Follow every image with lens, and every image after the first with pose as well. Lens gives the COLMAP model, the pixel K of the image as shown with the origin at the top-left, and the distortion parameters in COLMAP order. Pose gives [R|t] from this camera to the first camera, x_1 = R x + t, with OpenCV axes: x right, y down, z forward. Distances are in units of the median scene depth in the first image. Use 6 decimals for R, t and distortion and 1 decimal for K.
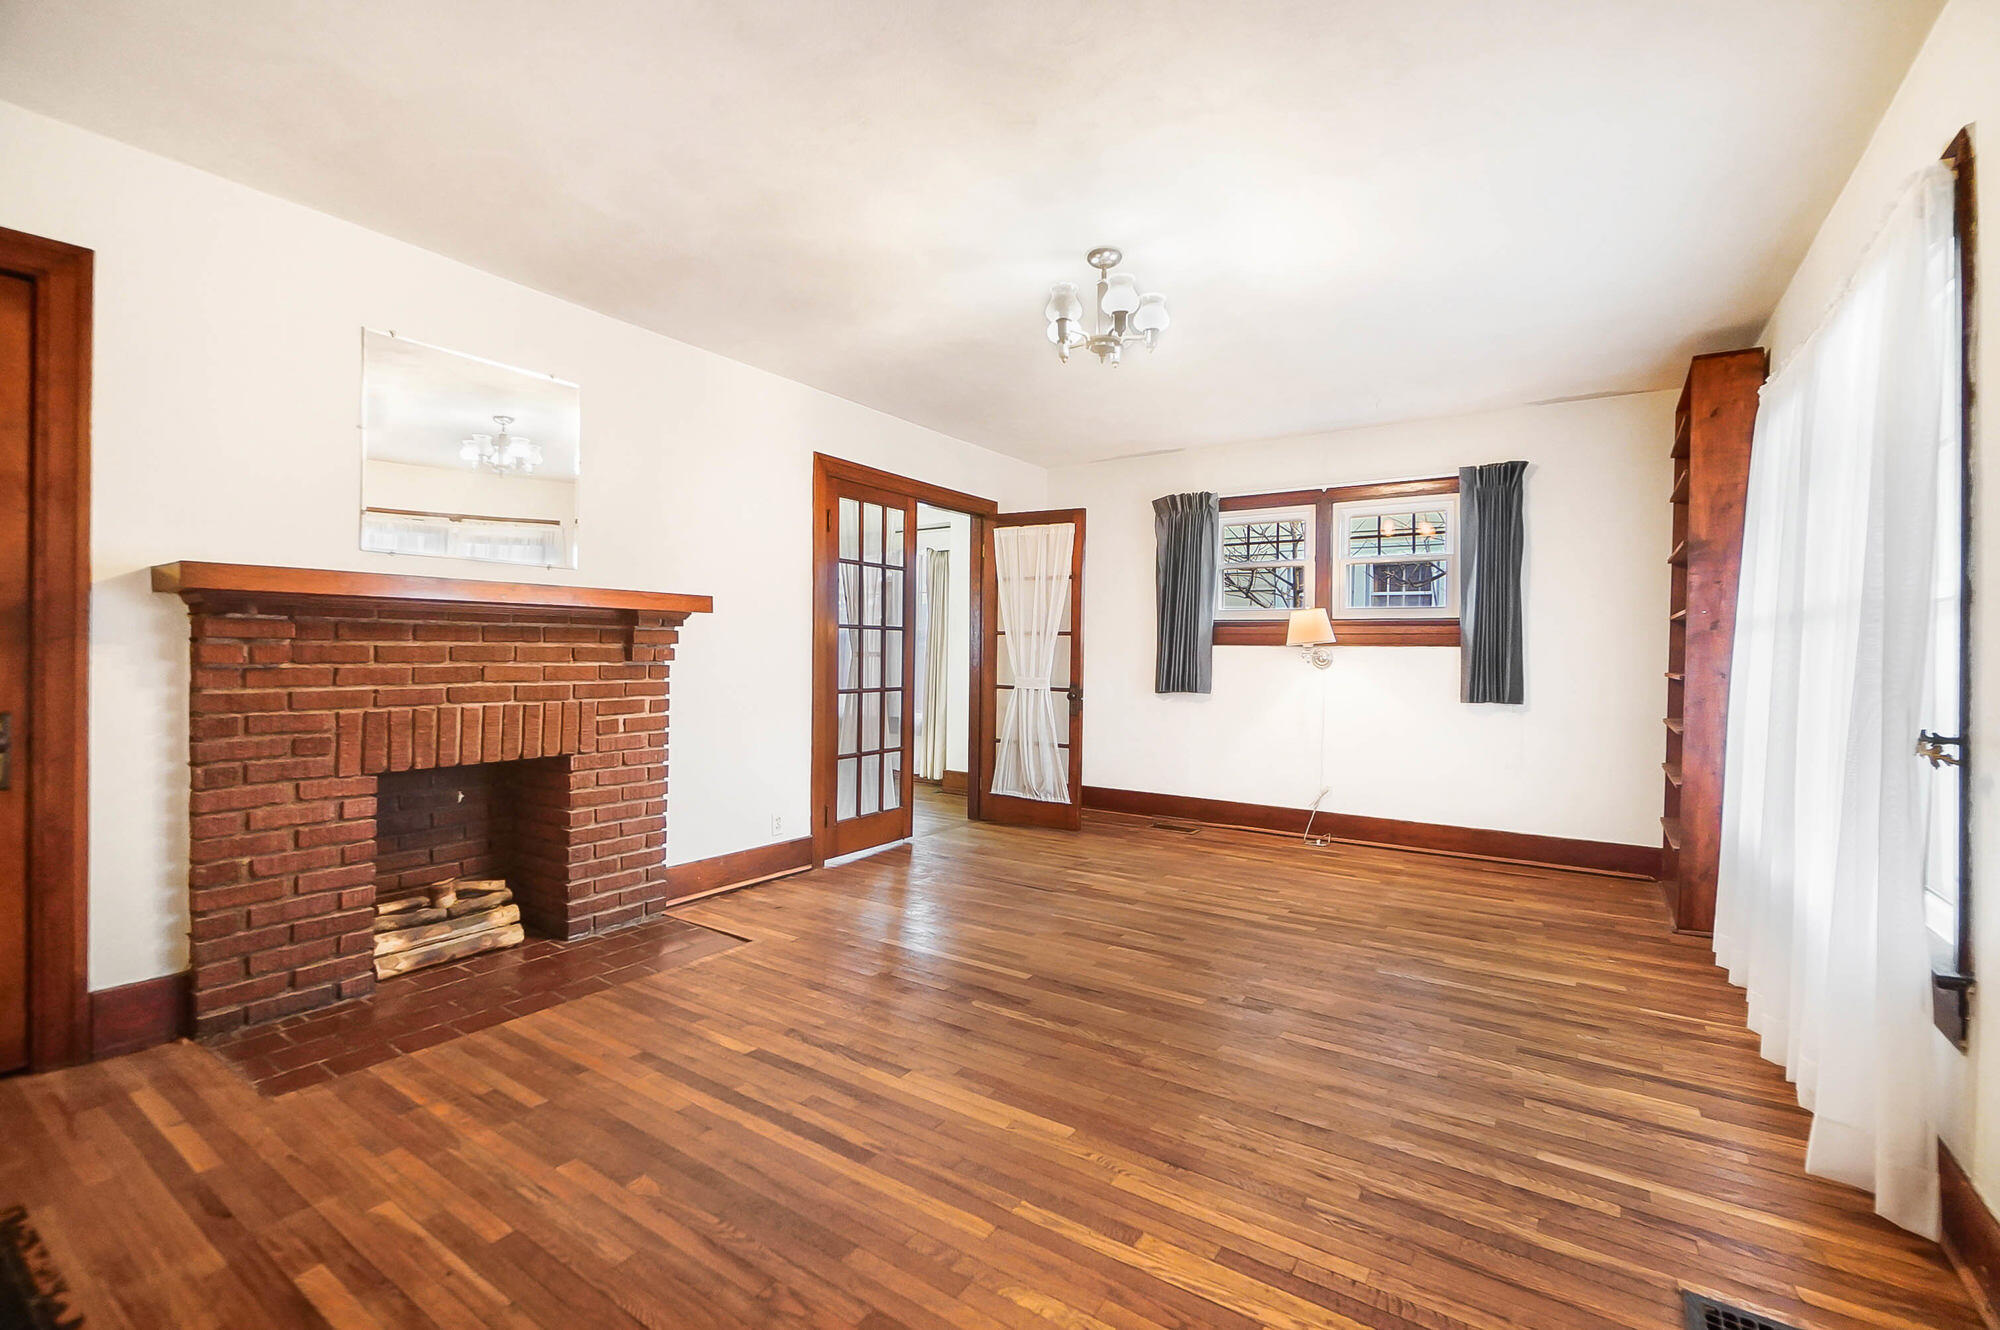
lens RADIAL K [[865.3, 0, 1001.3], [0, 865.3, 657.9], [0, 0, 1]] dist [-0.001610, -0.001281]
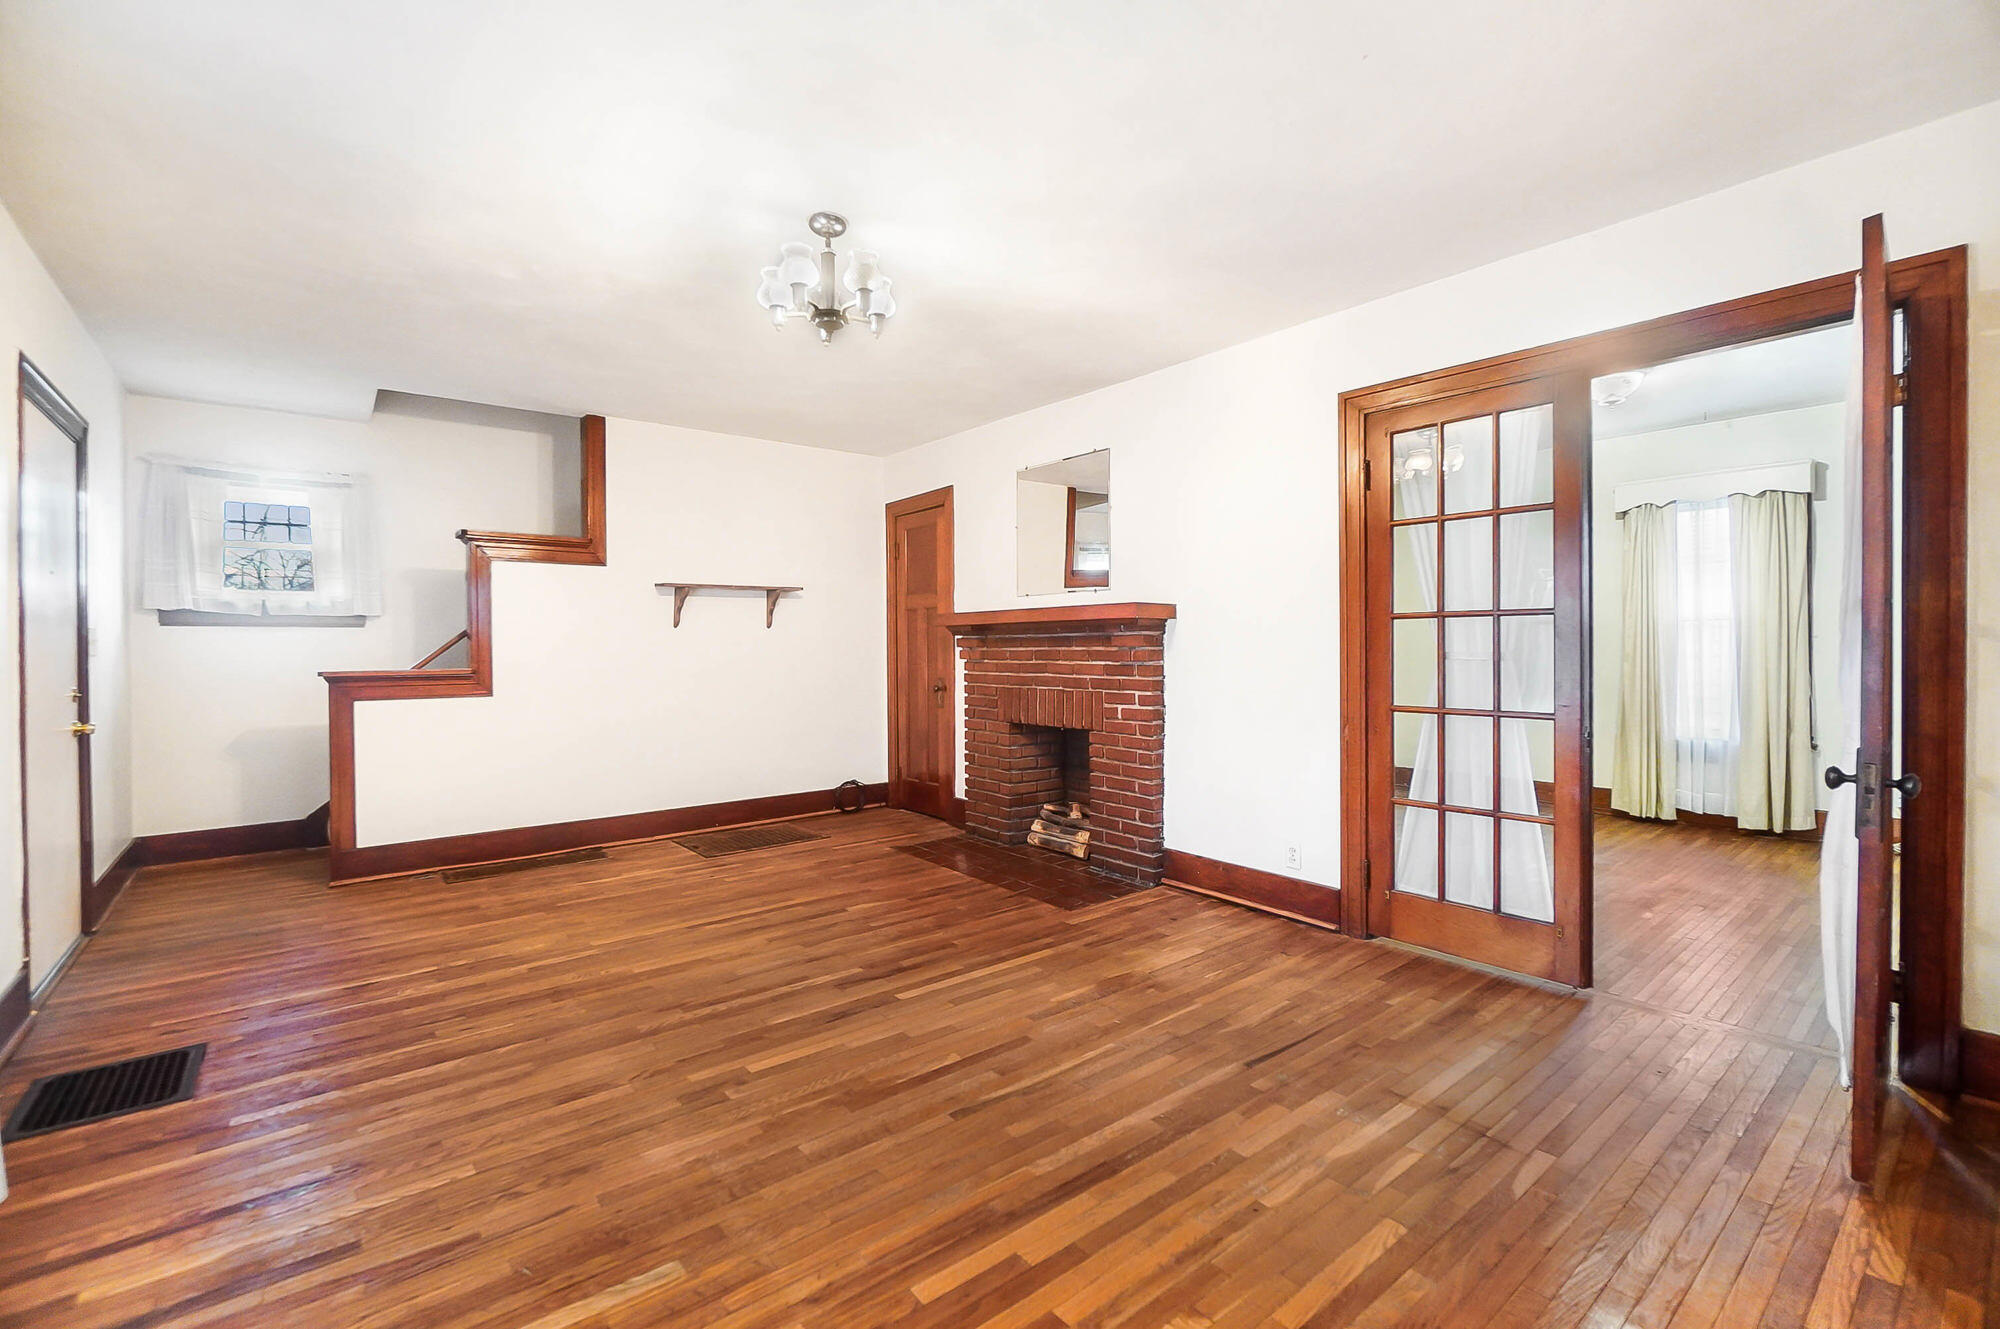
lens RADIAL K [[865.3, 0, 1001.3], [0, 865.3, 657.4], [0, 0, 1]] dist [-0.001610, -0.001281]
pose [[-0.289435, 0.005179, -0.957184, 0.901455], [-0.003116, 0.999975, 0.006353, -0.009669], [0.957193, 0.004821, -0.289412, 1.376756]]
